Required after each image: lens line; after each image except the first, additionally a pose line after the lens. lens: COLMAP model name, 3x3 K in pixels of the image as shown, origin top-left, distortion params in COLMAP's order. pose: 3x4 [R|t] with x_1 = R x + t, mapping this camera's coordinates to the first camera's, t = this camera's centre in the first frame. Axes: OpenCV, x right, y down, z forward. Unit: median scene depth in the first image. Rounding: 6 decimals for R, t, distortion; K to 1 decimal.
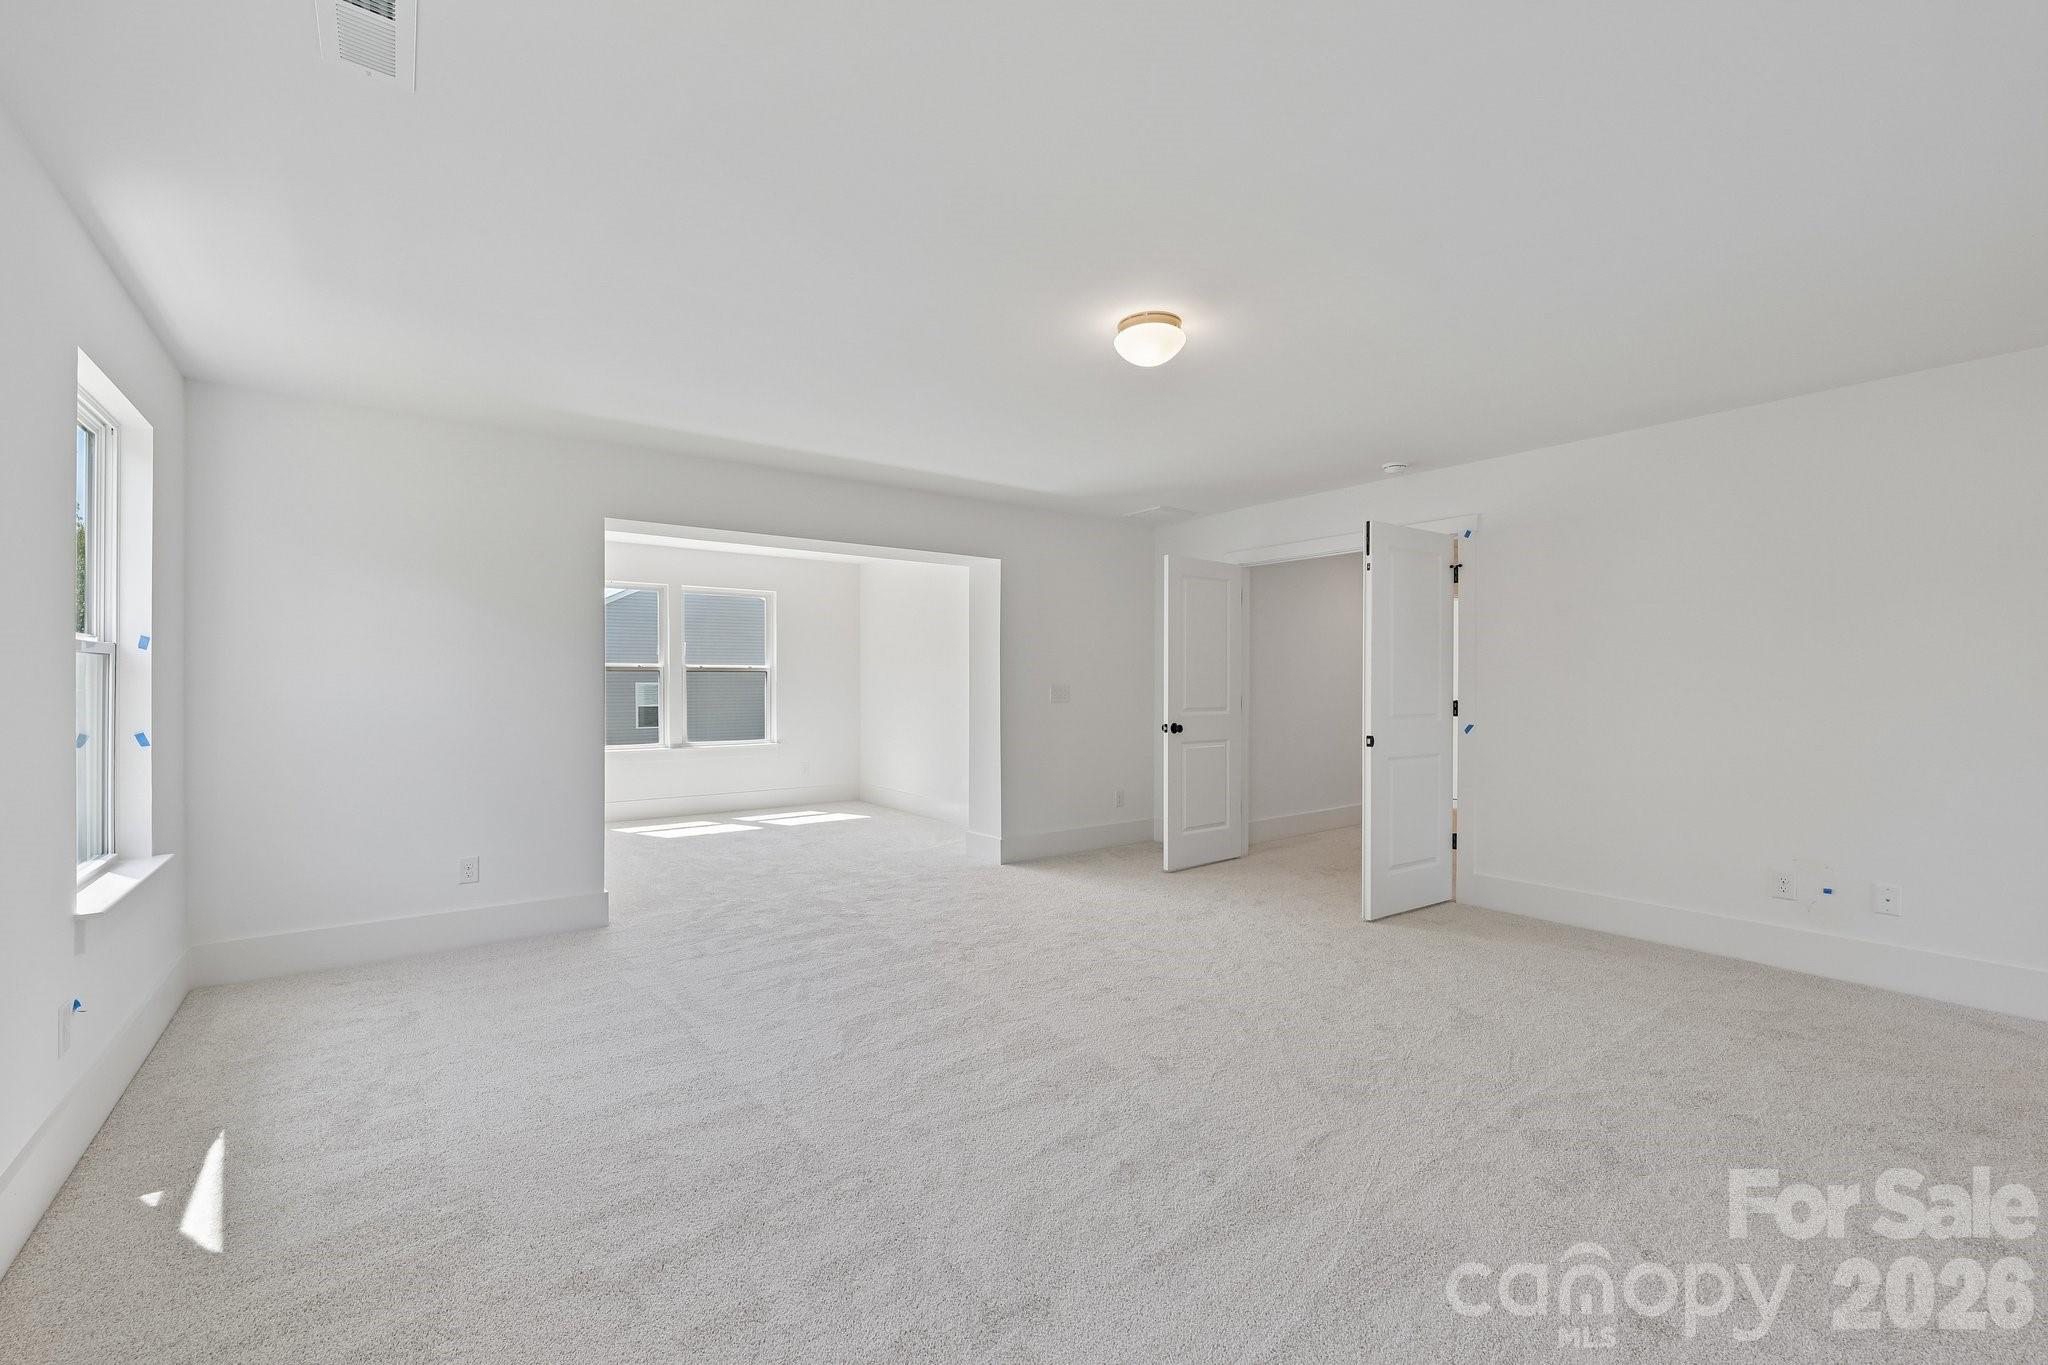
lens RADIAL K [[890.6, 0, 1042.0], [0, 890.6, 688.6], [0, 0, 1]] dist [0.001377, 0.000121]
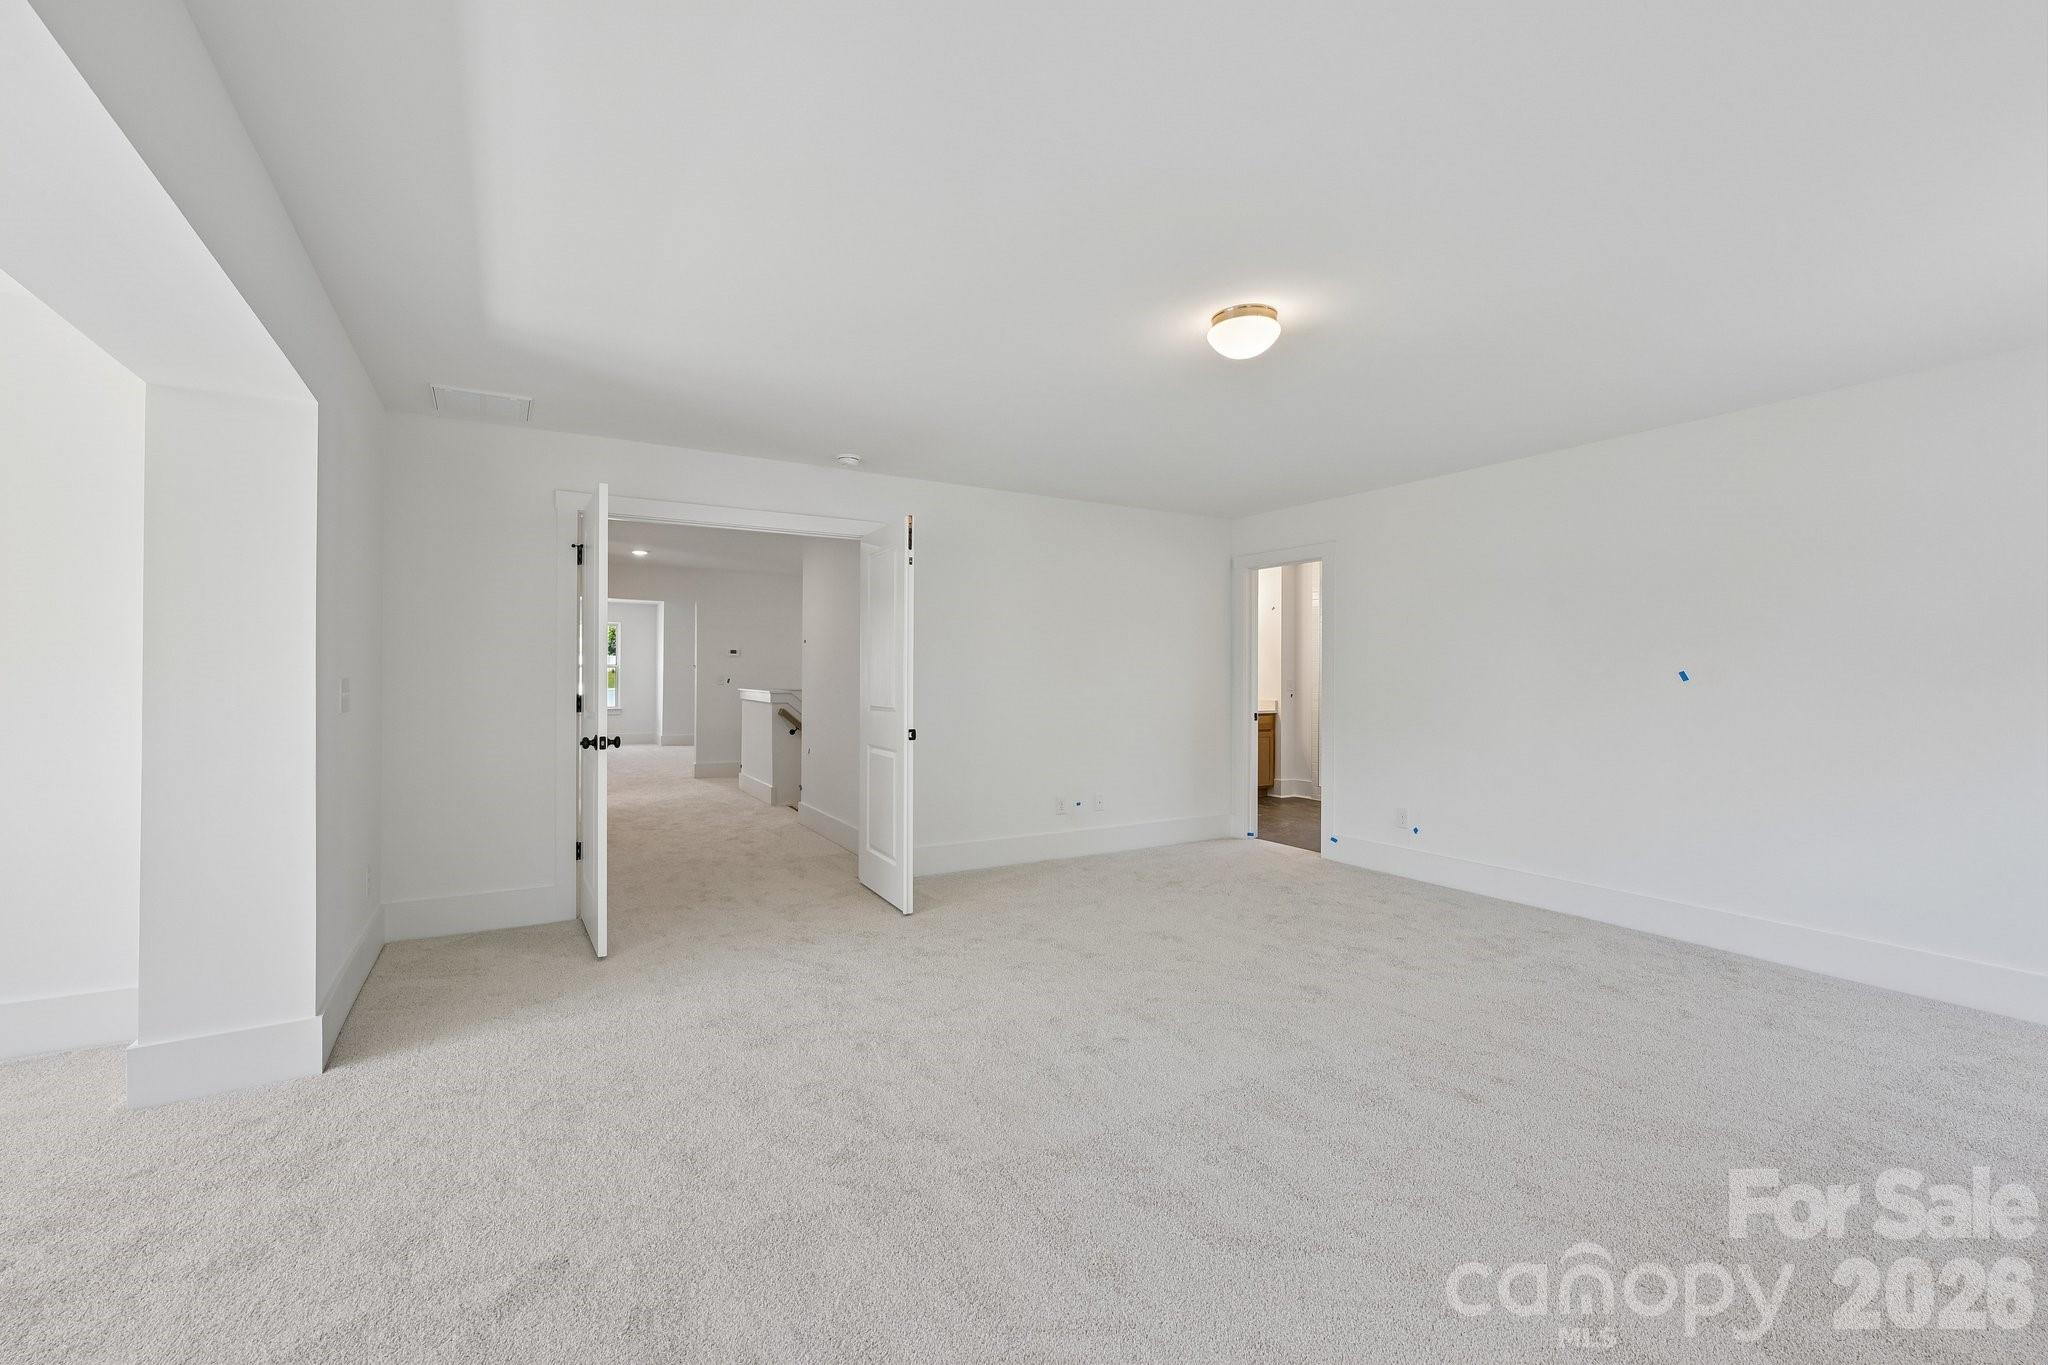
lens RADIAL K [[843.0, 0, 1023.0], [0, 843.0, 677.2], [0, 0, 1]] dist [0.000381, 0.000011]
pose [[0.094878, 0.004806, 0.995477, -0.566540], [-0.002837, 0.999986, -0.004557, -0.001954], [-0.995485, -0.002392, 0.094890, 0.782804]]
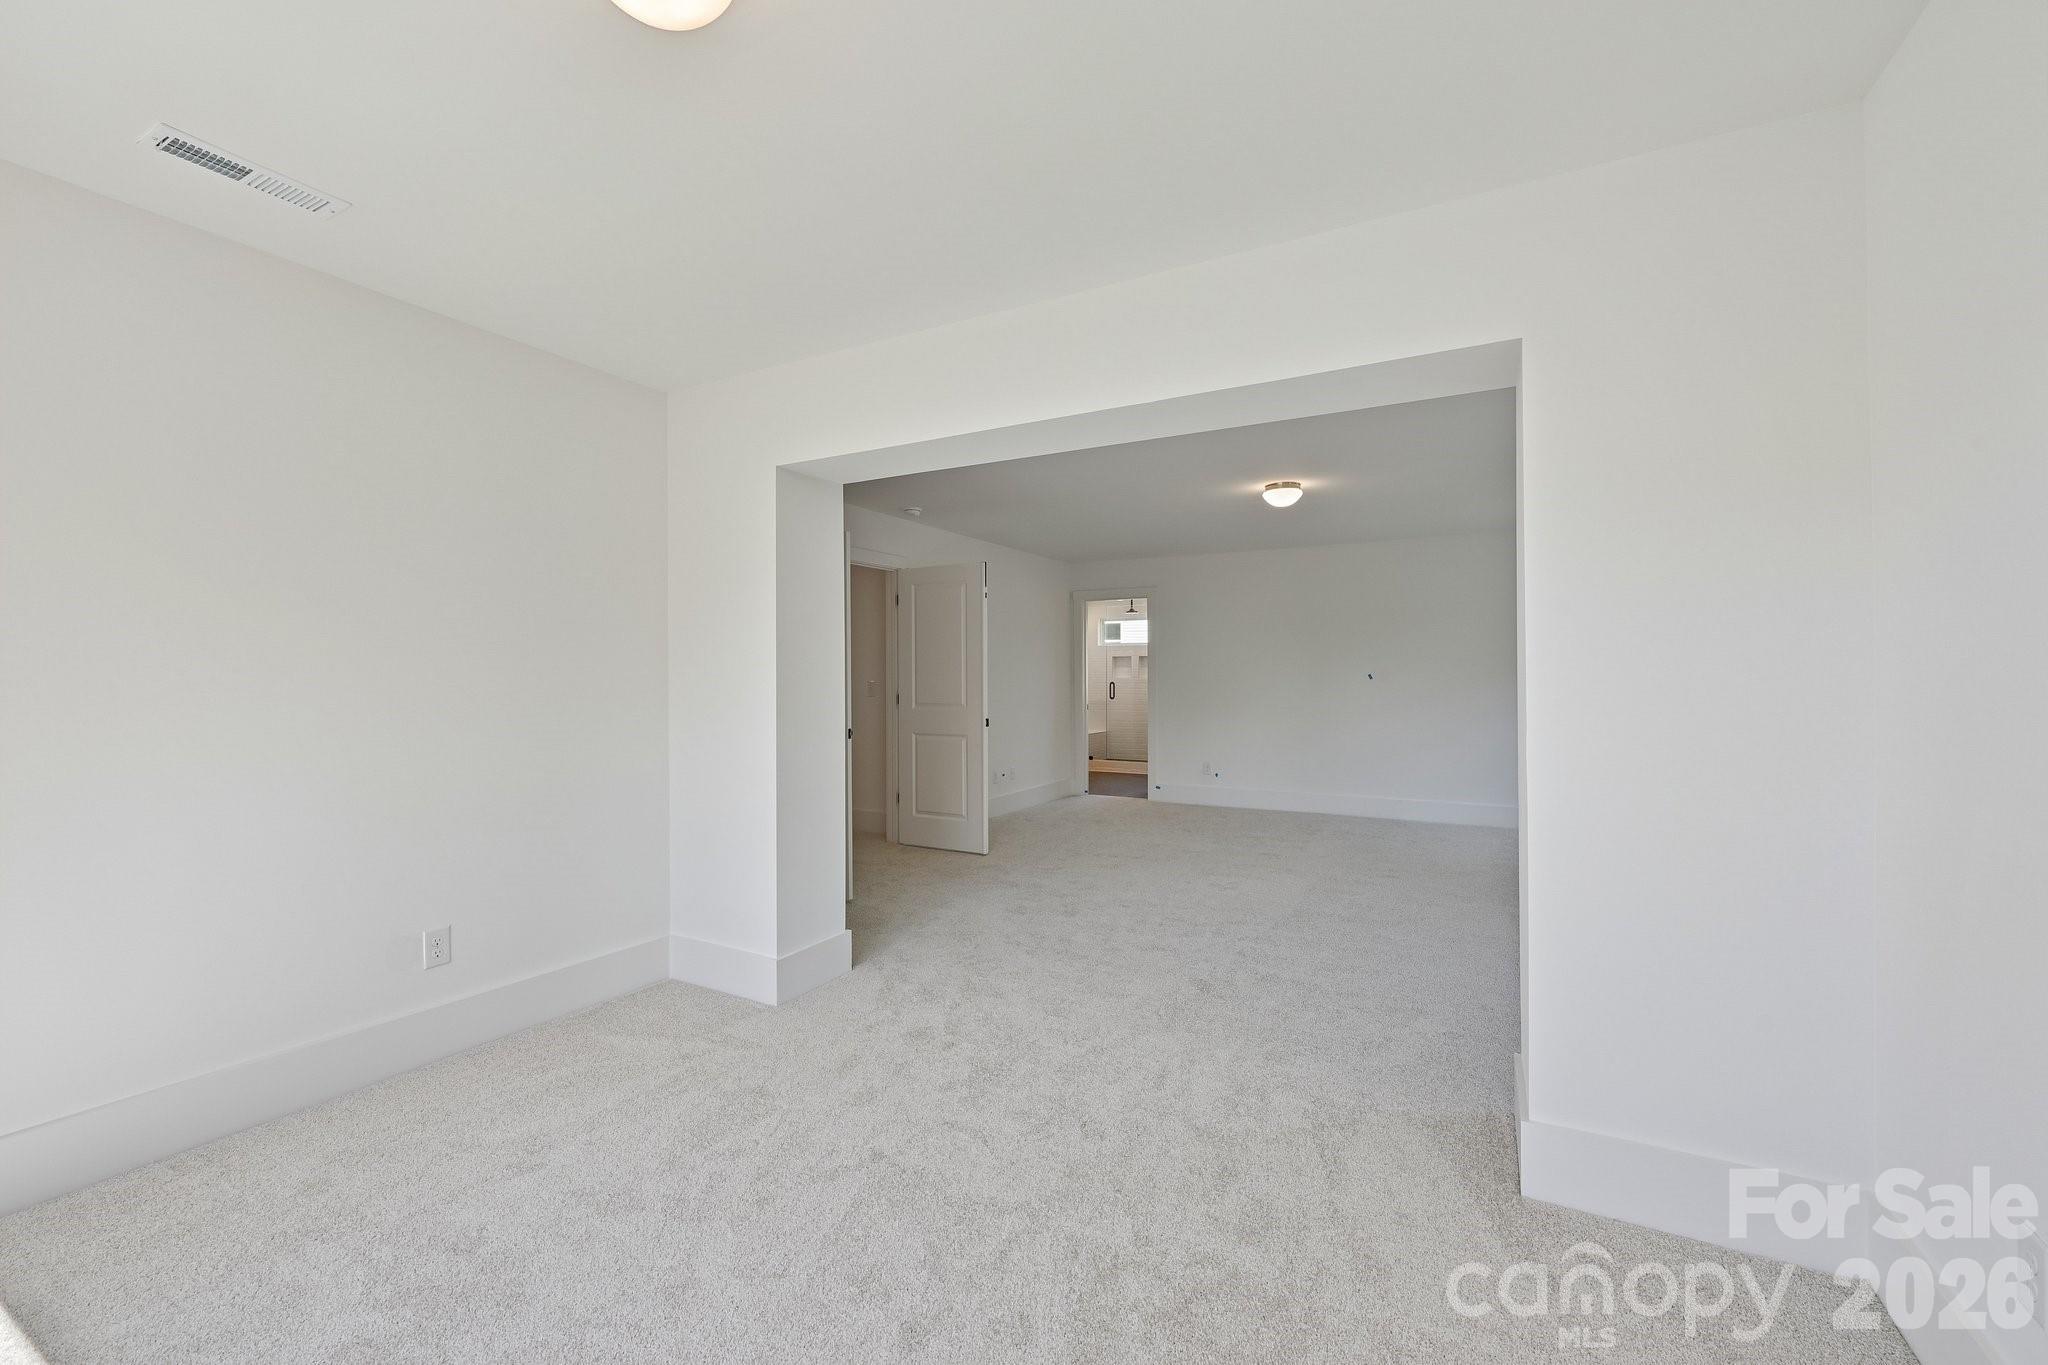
lens RADIAL K [[843.0, 0, 1023.0], [0, 843.0, 677.2], [0, 0, 1]] dist [0.000381, 0.000011]
pose [[-0.431455, -0.000024, 0.902134, -0.832590], [-0.000254, 1.000000, -0.000095, -0.011325], [-0.902134, -0.000270, -0.431455, 1.509585]]
